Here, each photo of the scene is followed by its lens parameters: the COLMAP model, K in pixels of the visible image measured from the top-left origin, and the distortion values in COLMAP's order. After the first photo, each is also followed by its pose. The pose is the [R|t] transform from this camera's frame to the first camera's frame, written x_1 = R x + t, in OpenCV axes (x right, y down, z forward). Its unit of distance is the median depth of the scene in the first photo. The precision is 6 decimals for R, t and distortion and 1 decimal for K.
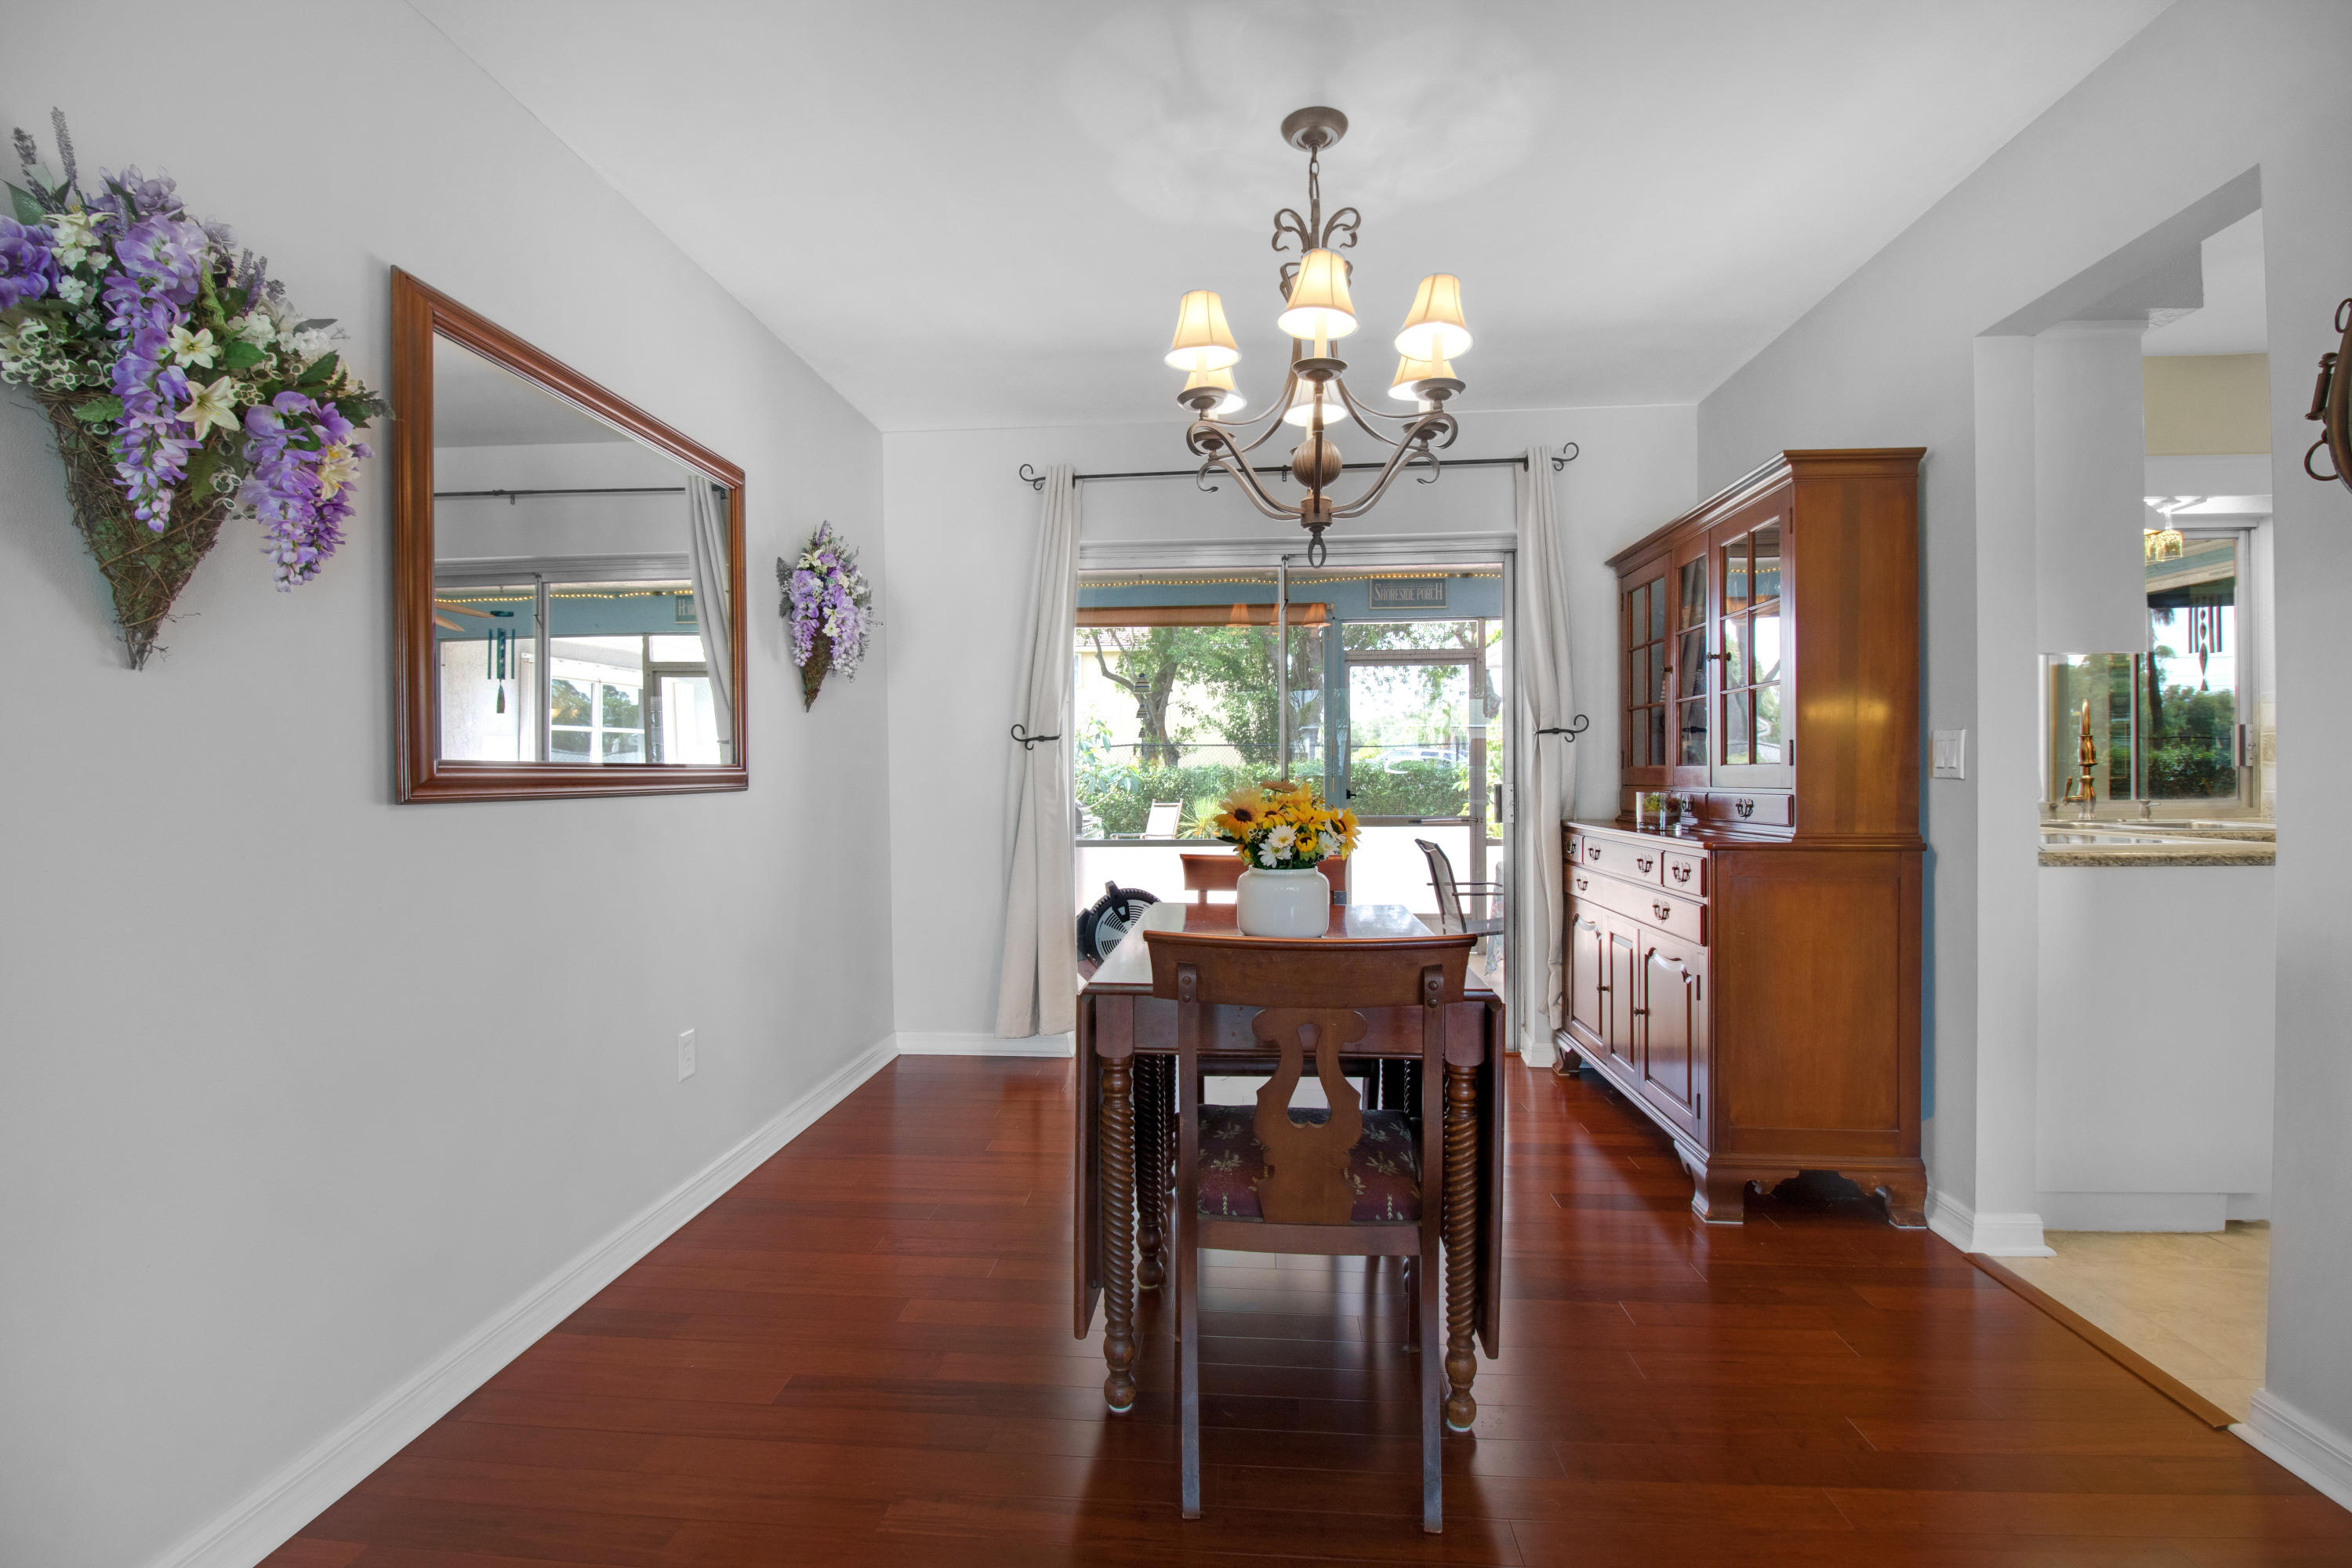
lens RADIAL K [[1103.3, 0, 1169.2], [0, 1103.3, 775.9], [0, 0, 1]] dist [0.002149, -0.013716]
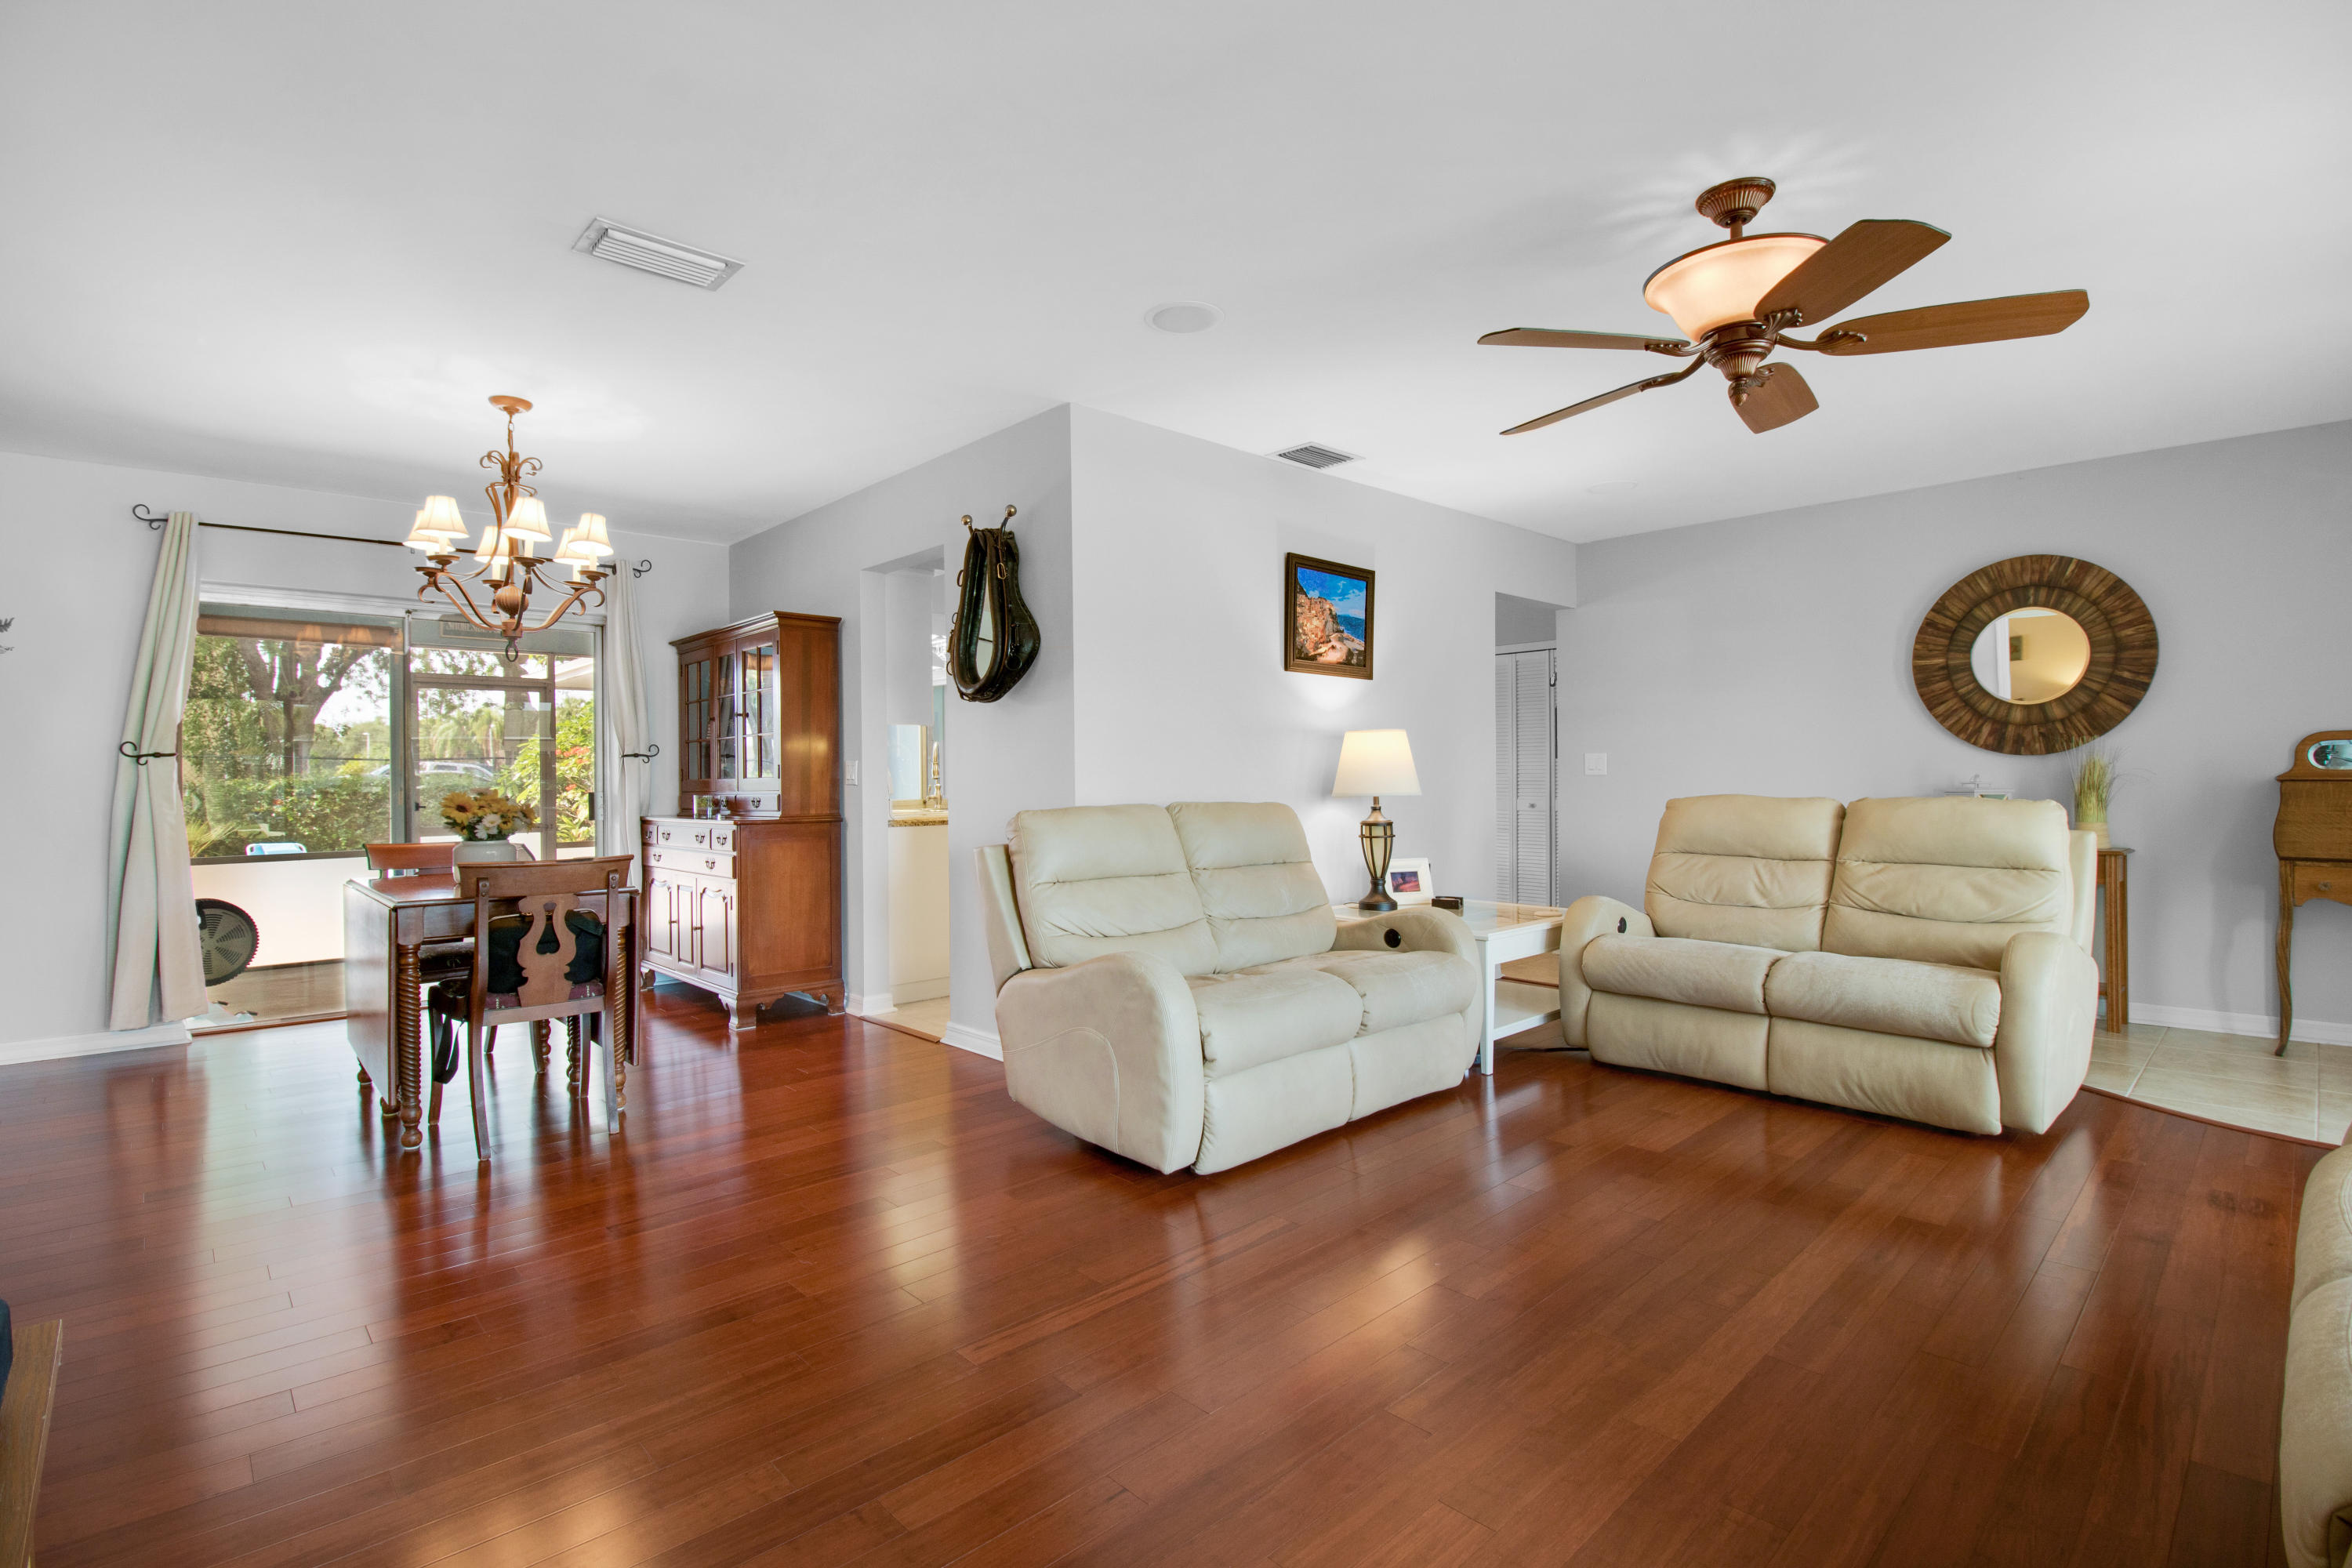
lens RADIAL K [[1103.3, 0, 1150.9], [0, 1103.3, 782.7], [0, 0, 1]] dist [0.002149, -0.013716]
pose [[0.689030, -0.002540, 0.724728, -0.348561], [0.008233, 0.999957, -0.004322, 0.010663], [-0.724686, 0.008945, 0.689021, -0.729530]]
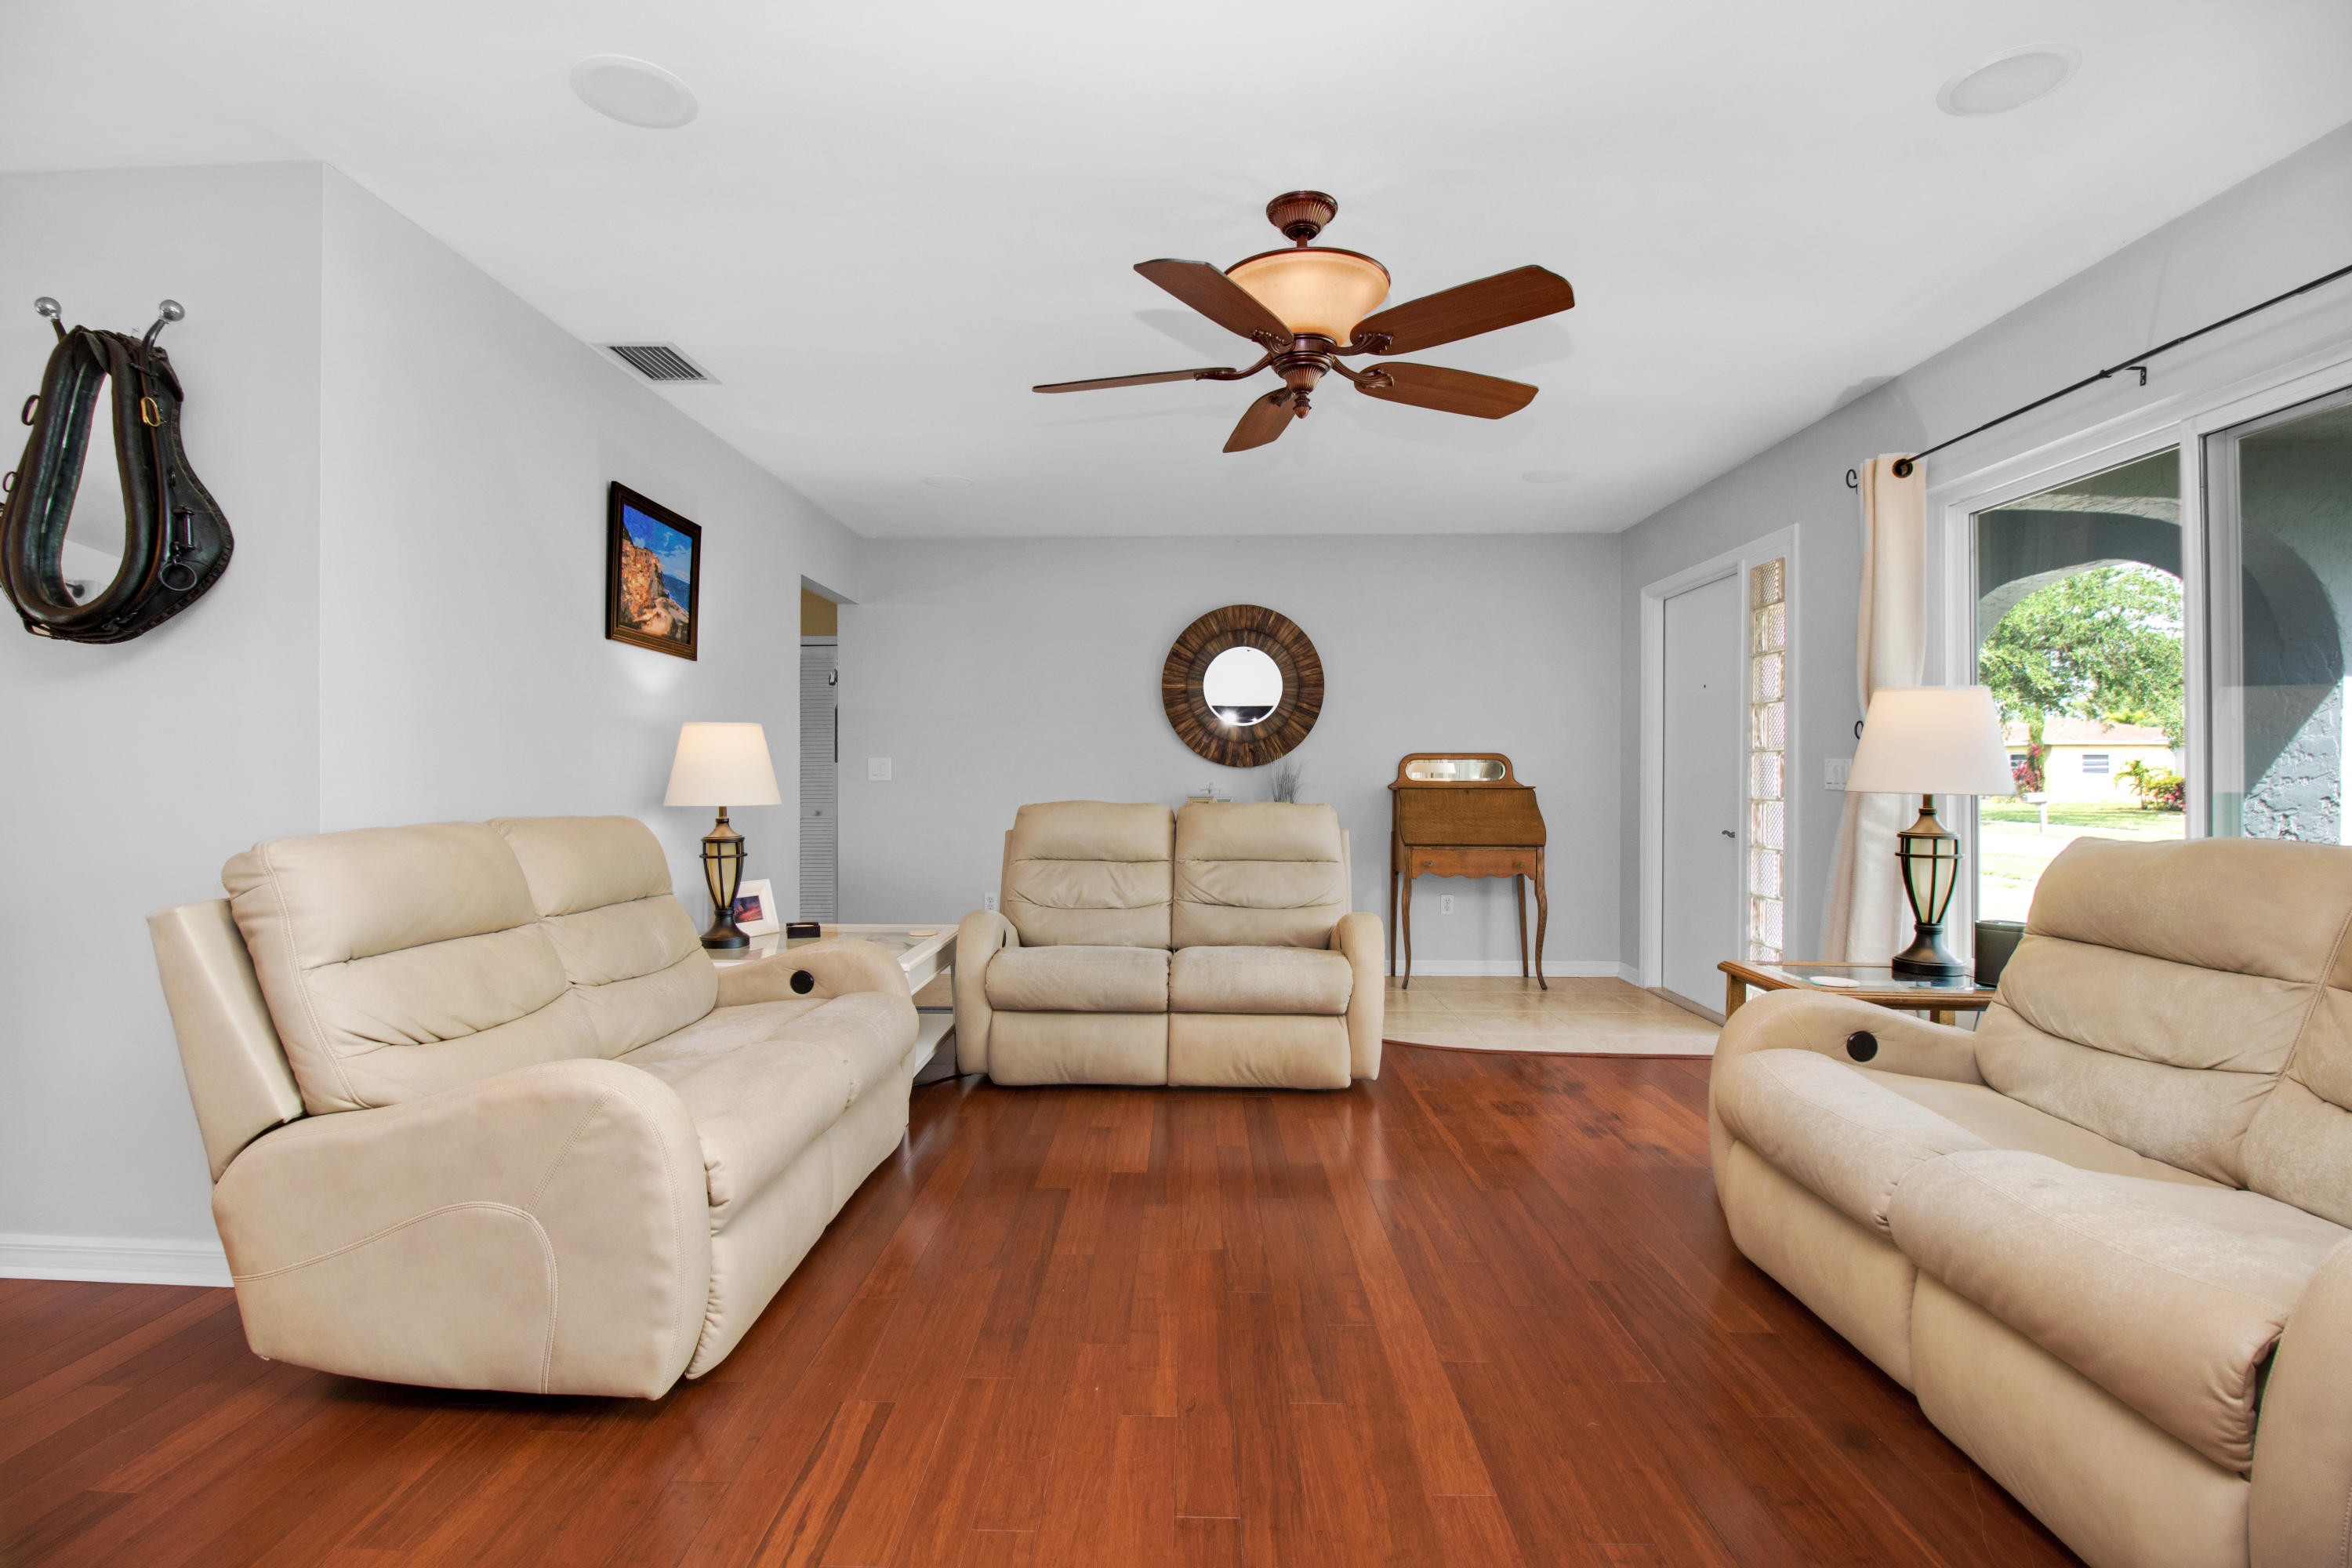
lens RADIAL K [[1103.3, 0, 1161.5], [0, 1103.3, 782.5], [0, 0, 1]] dist [0.002149, -0.013716]
pose [[-0.039337, 0.003031, 0.999221, -0.263833], [0.006682, 0.999974, -0.002770, 0.005331], [-0.999204, 0.006568, -0.039356, -0.288867]]
